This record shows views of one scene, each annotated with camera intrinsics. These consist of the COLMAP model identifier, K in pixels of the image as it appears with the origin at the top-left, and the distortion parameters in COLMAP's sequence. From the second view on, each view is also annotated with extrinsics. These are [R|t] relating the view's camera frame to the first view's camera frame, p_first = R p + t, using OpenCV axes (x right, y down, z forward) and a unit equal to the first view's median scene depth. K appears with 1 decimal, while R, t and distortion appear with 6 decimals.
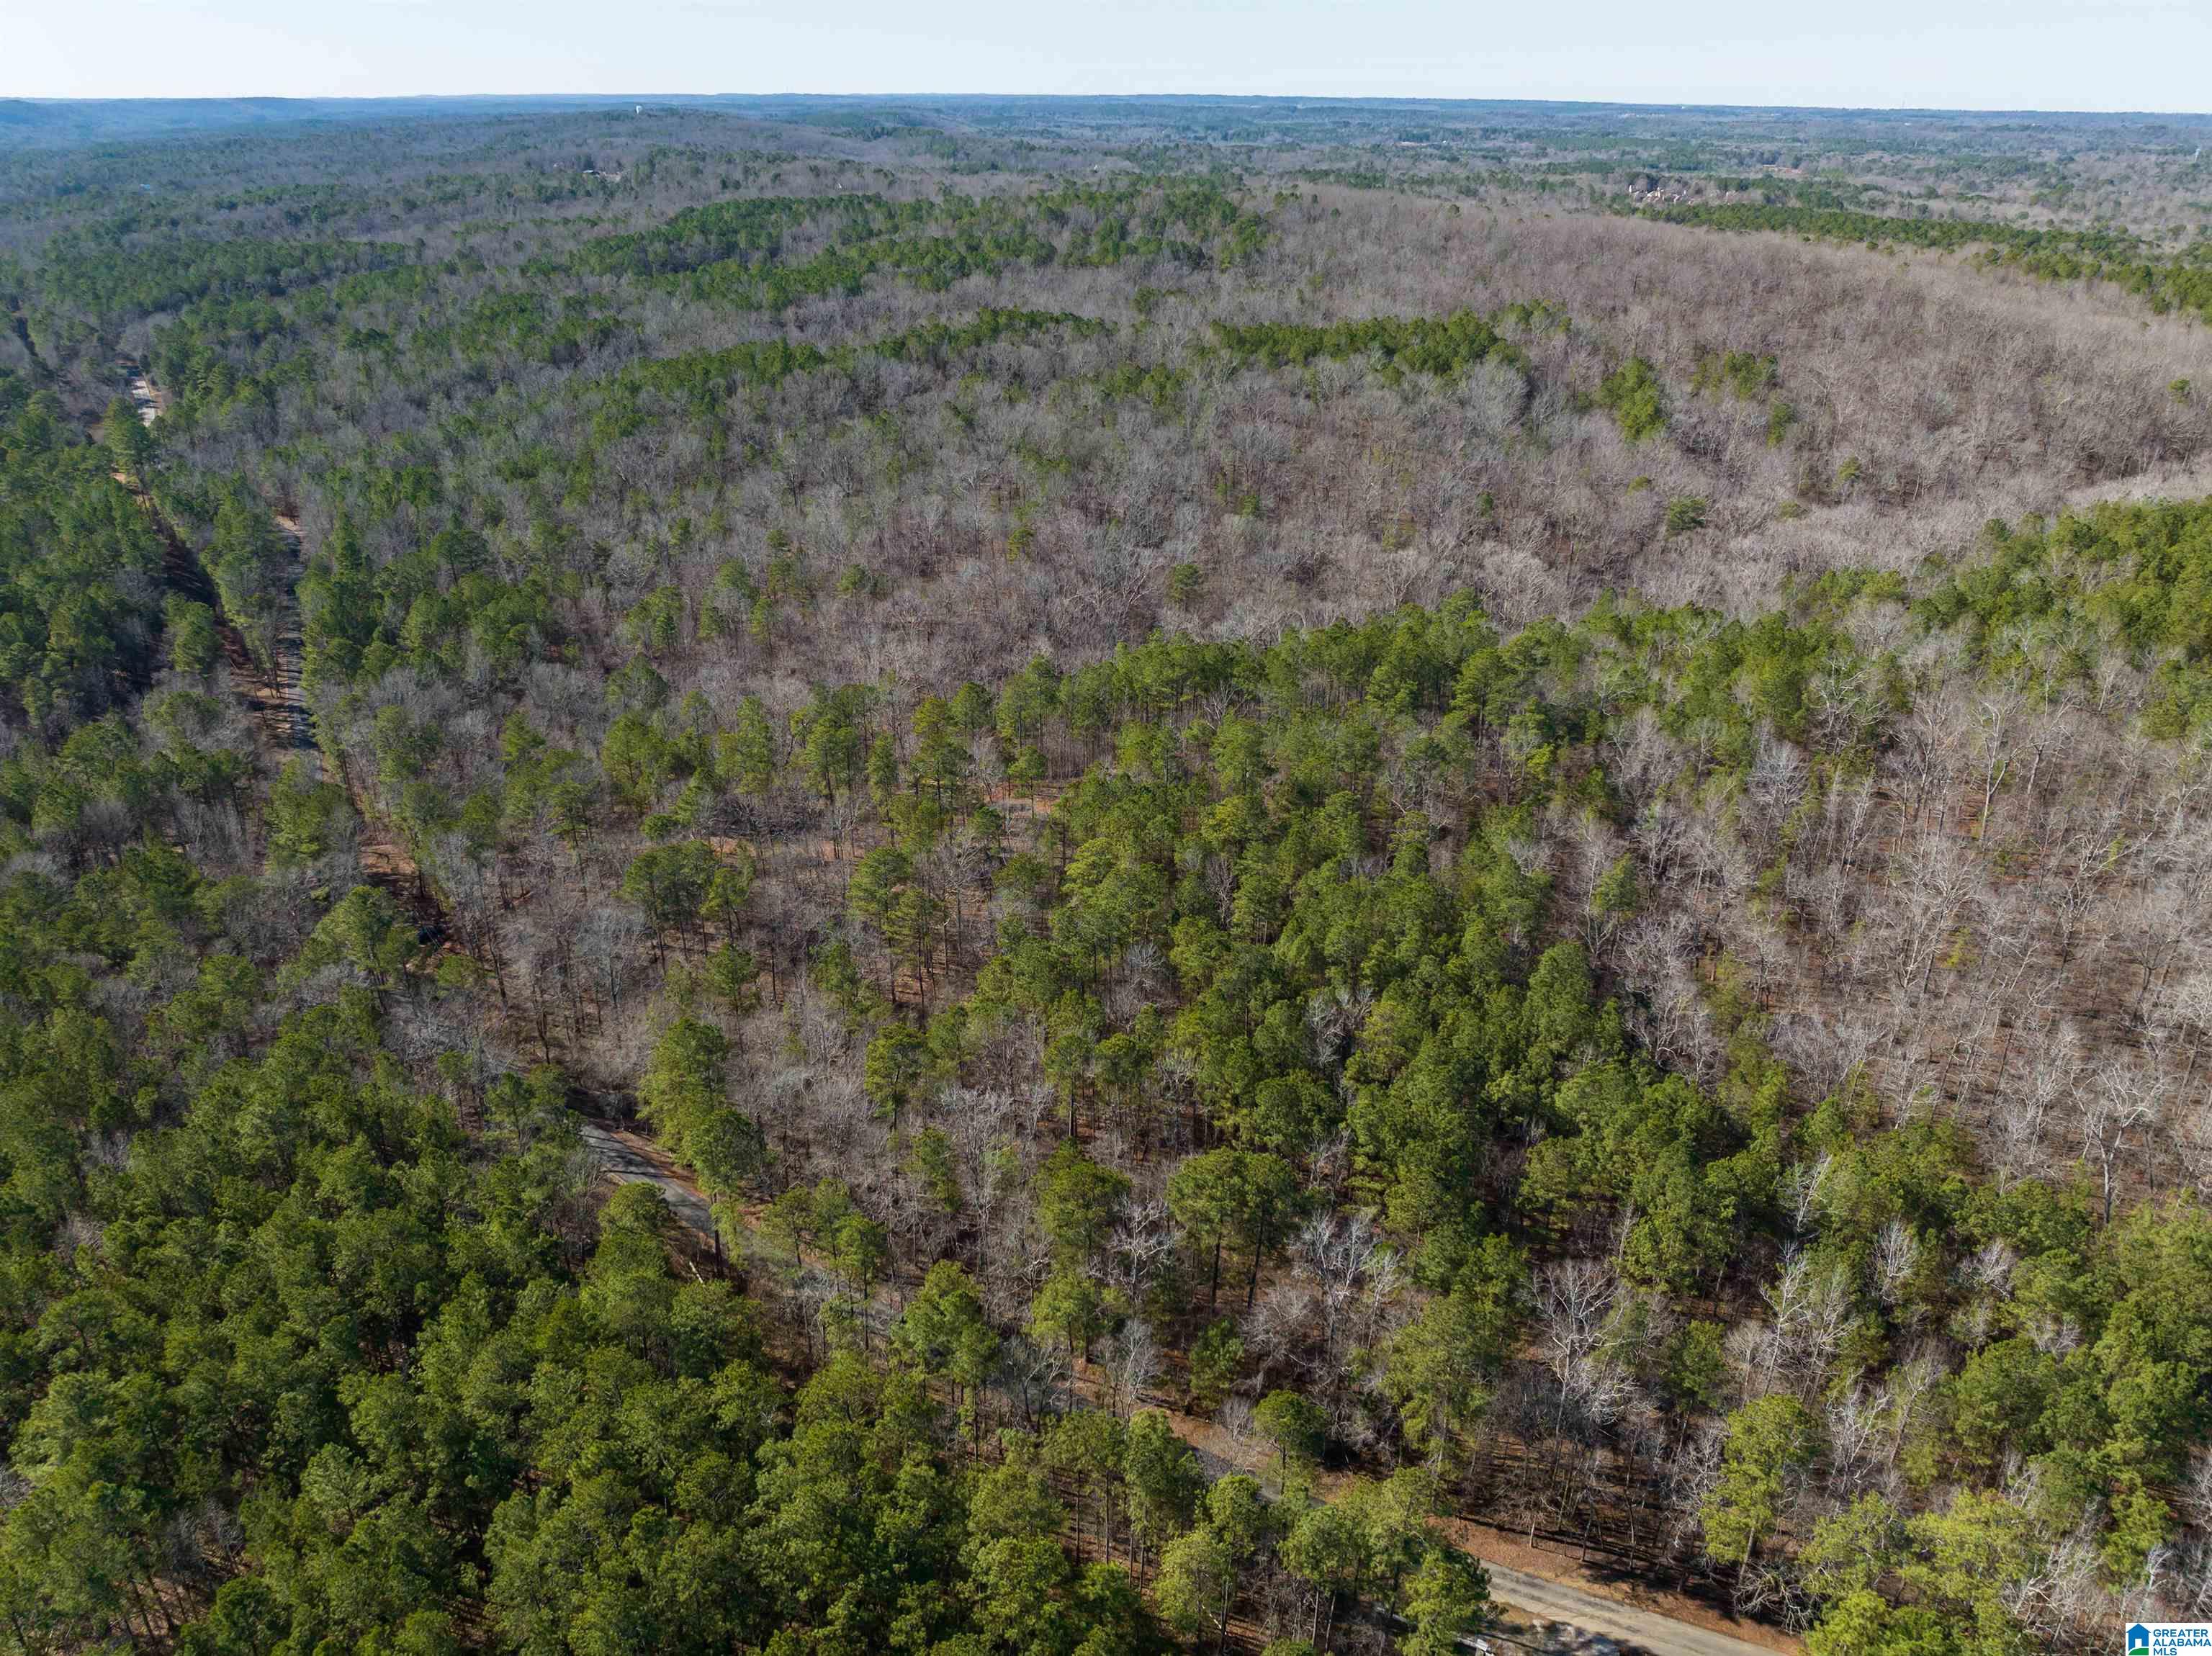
lens RADIAL K [[1573.0, 0, 1111.0], [0, 1573.0, 829.4], [0, 0, 1]] dist [-0.050661, 0.024982]
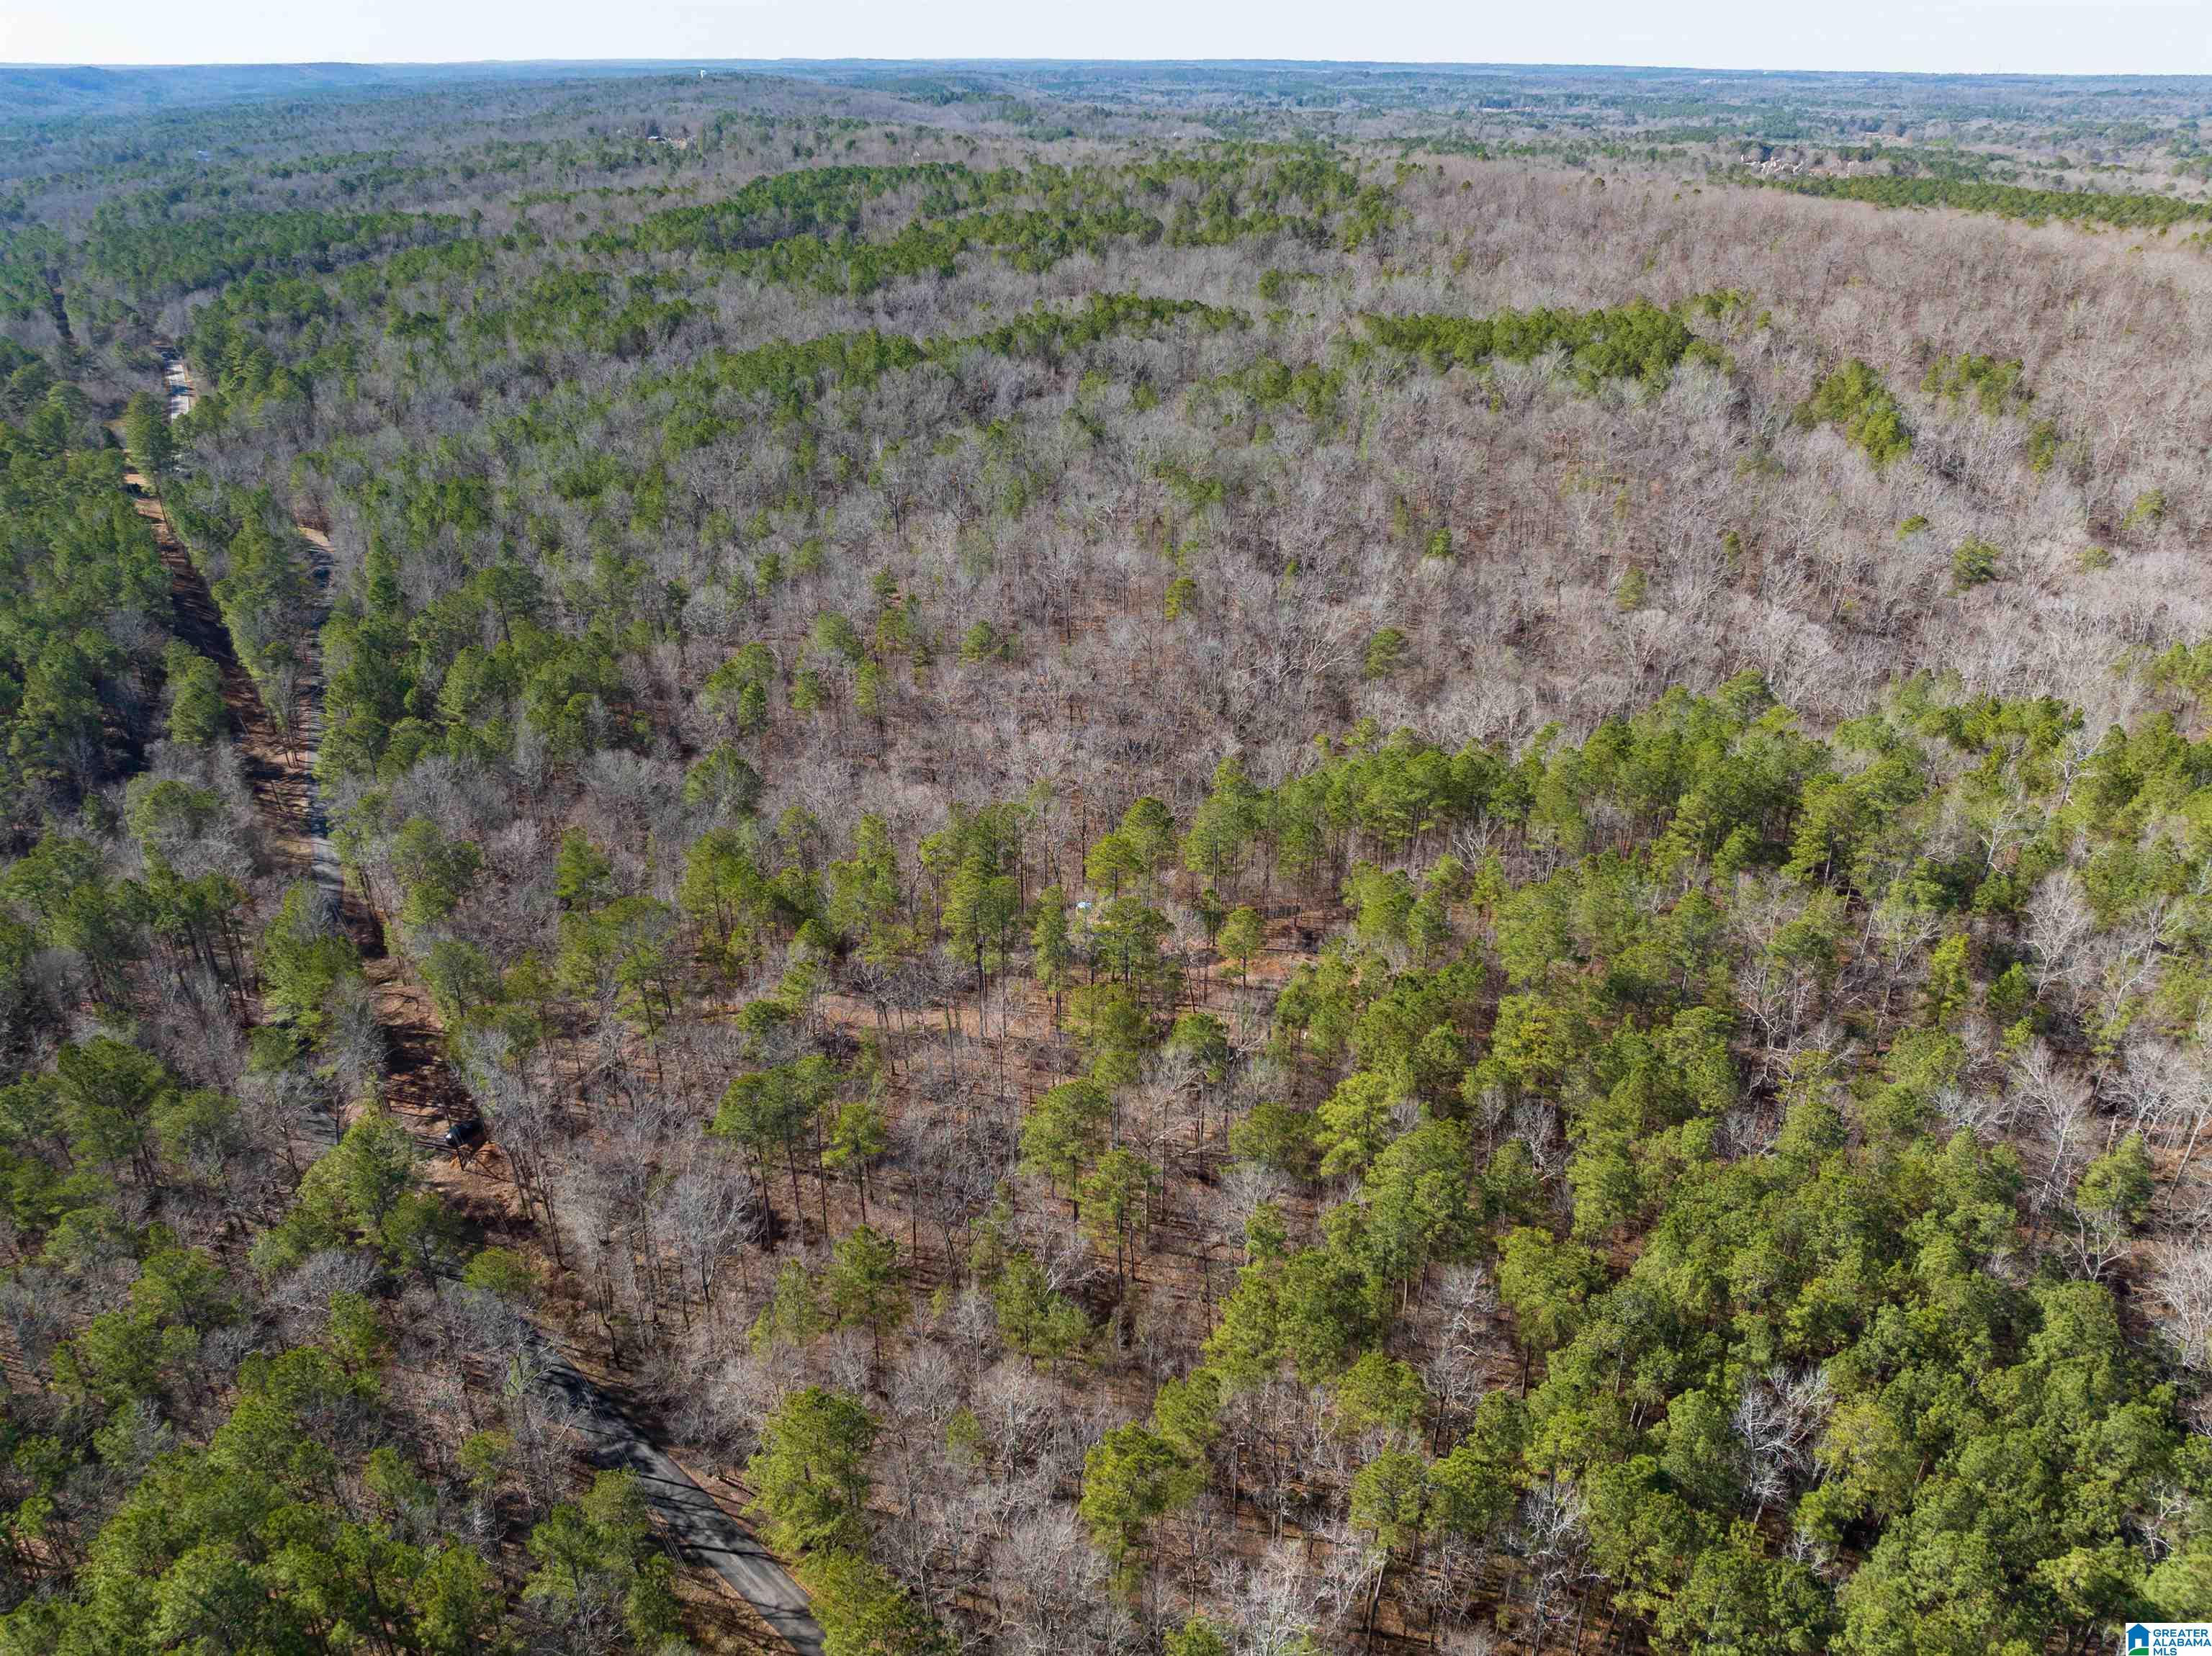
lens RADIAL K [[1573.0, 0, 1106.9], [0, 1573.0, 829.0], [0, 0, 1]] dist [-0.050661, 0.024982]
pose [[0.999276, 0.015592, -0.034715, -0.059154], [-0.014954, 0.999716, 0.018561, -0.066922], [0.034994, -0.018028, 0.999225, 0.153539]]
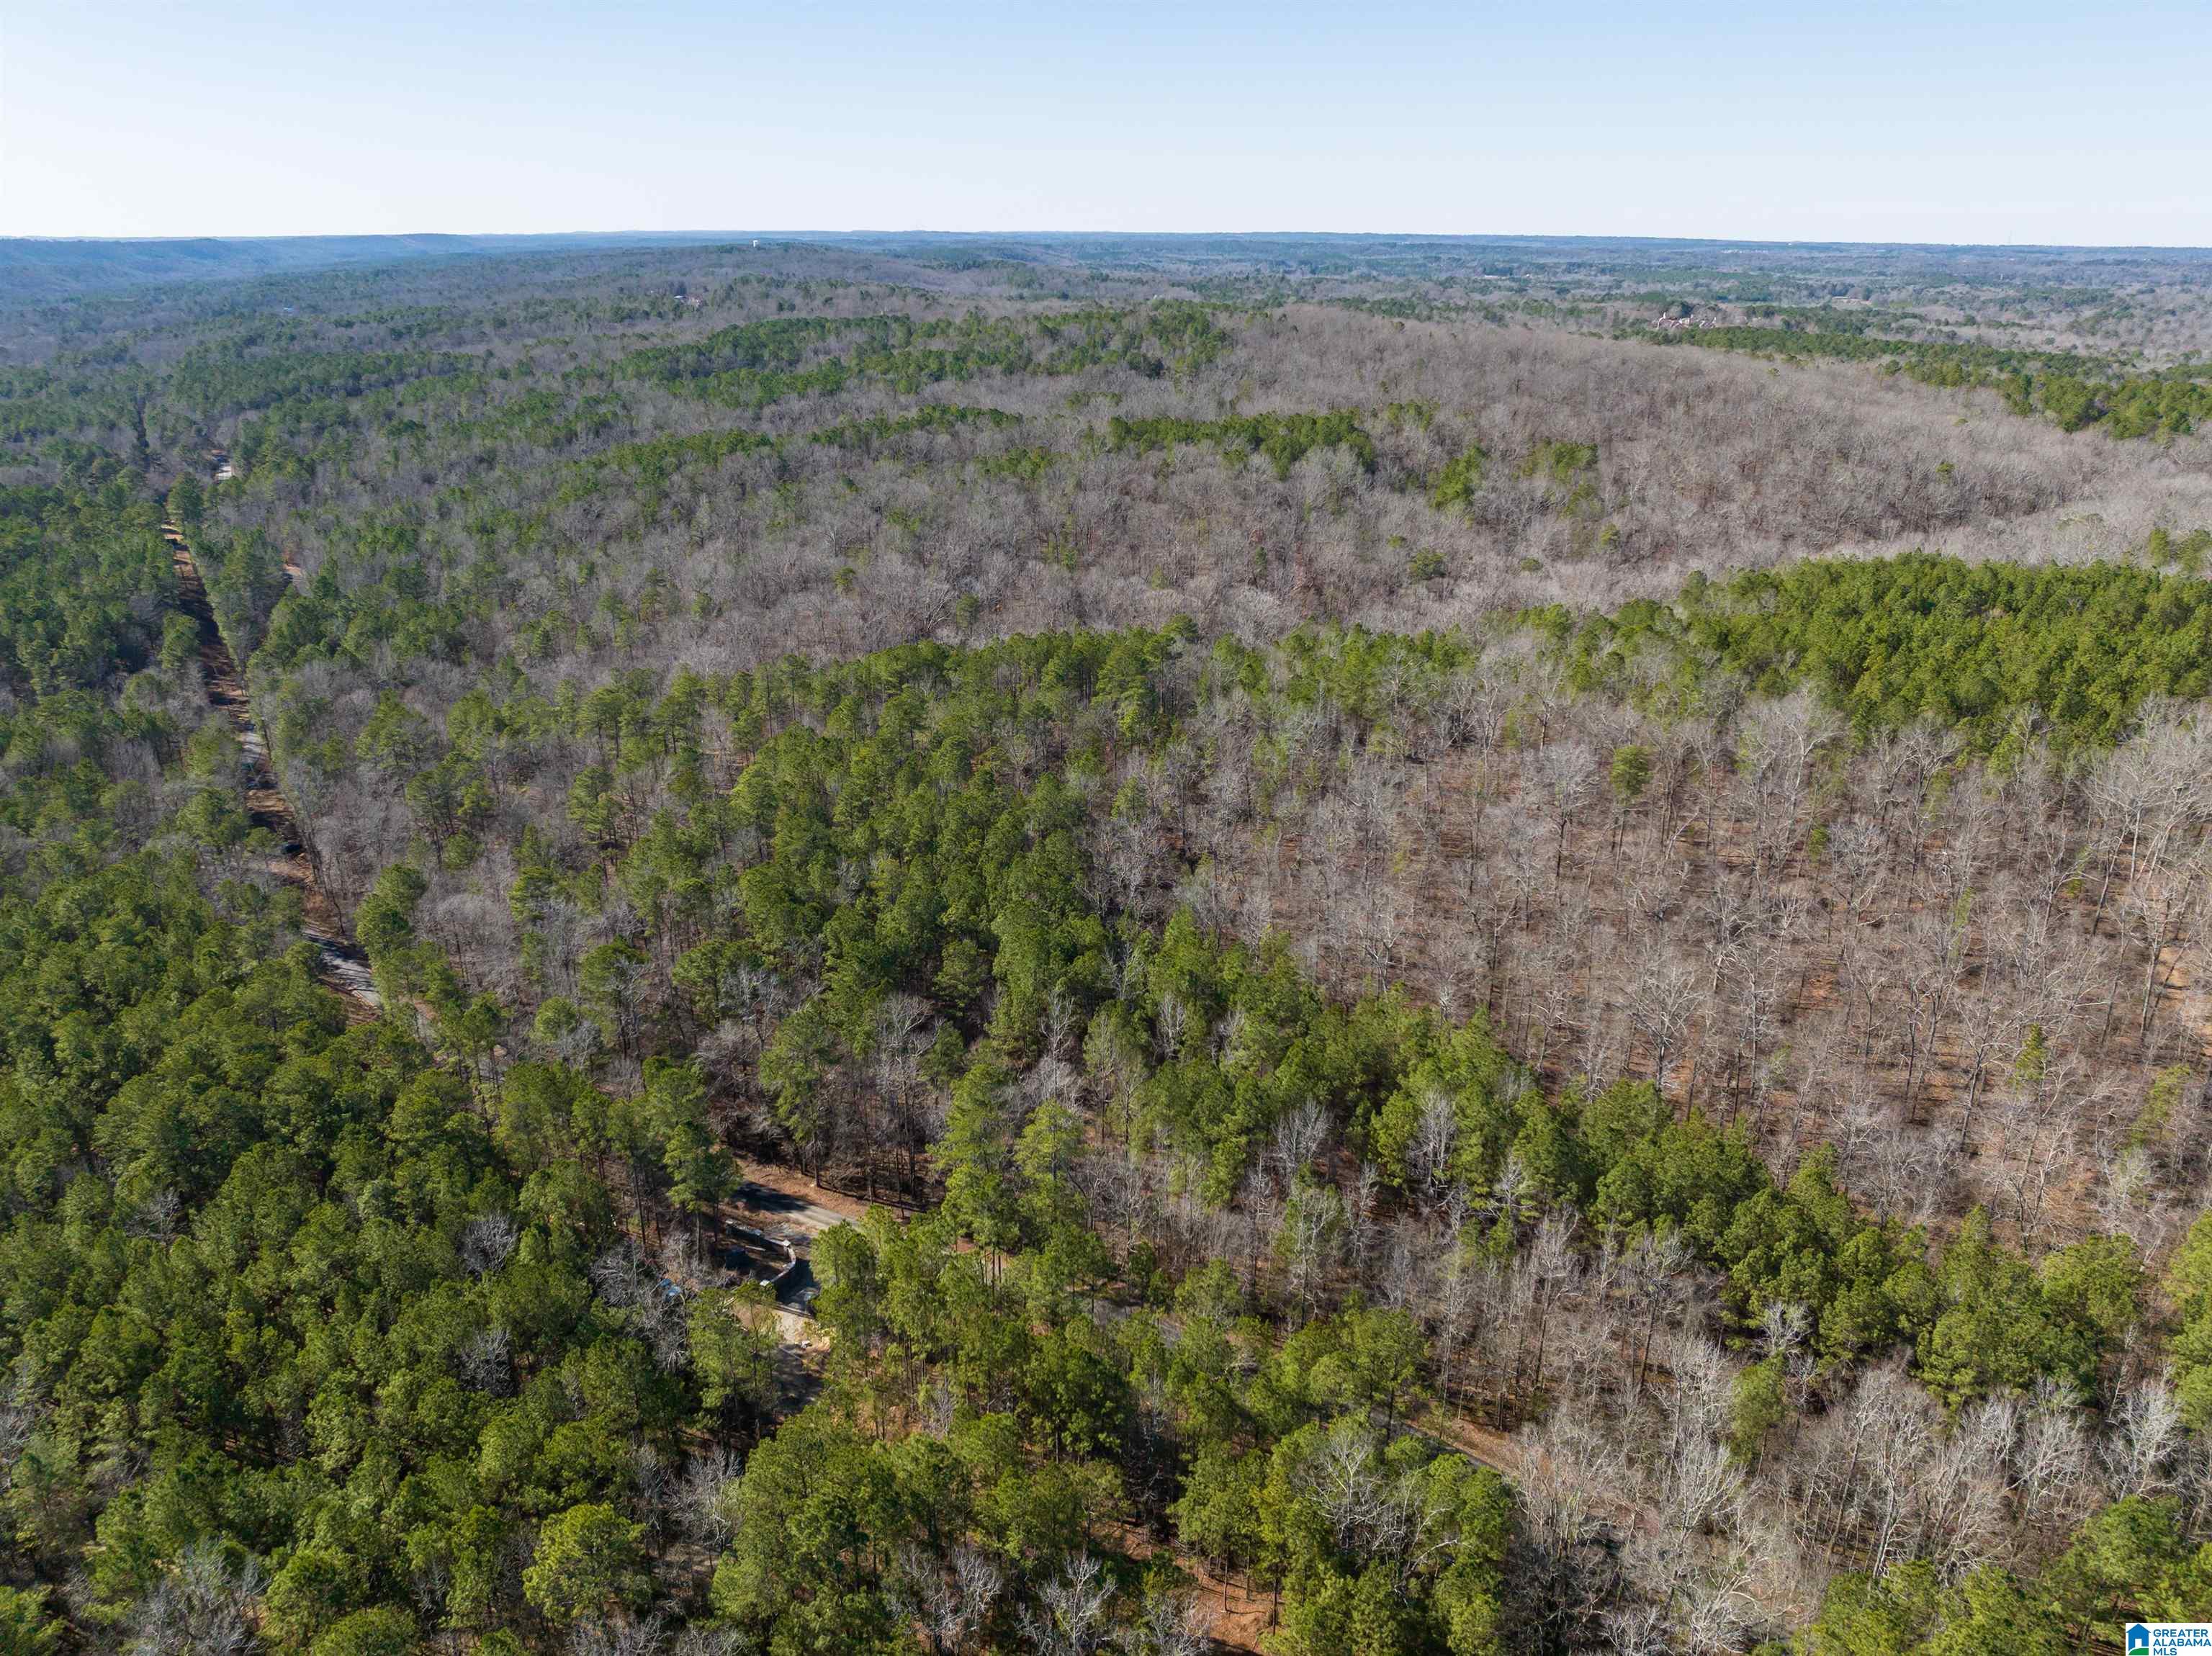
lens RADIAL K [[1573.0, 0, 1114.7], [0, 1573.0, 827.1], [0, 0, 1]] dist [-0.050661, 0.024982]
pose [[0.997273, 0.024690, -0.069553, 0.211579], [-0.029999, 0.996630, -0.076352, 0.082596], [0.067434, 0.078230, 0.994652, -0.147227]]
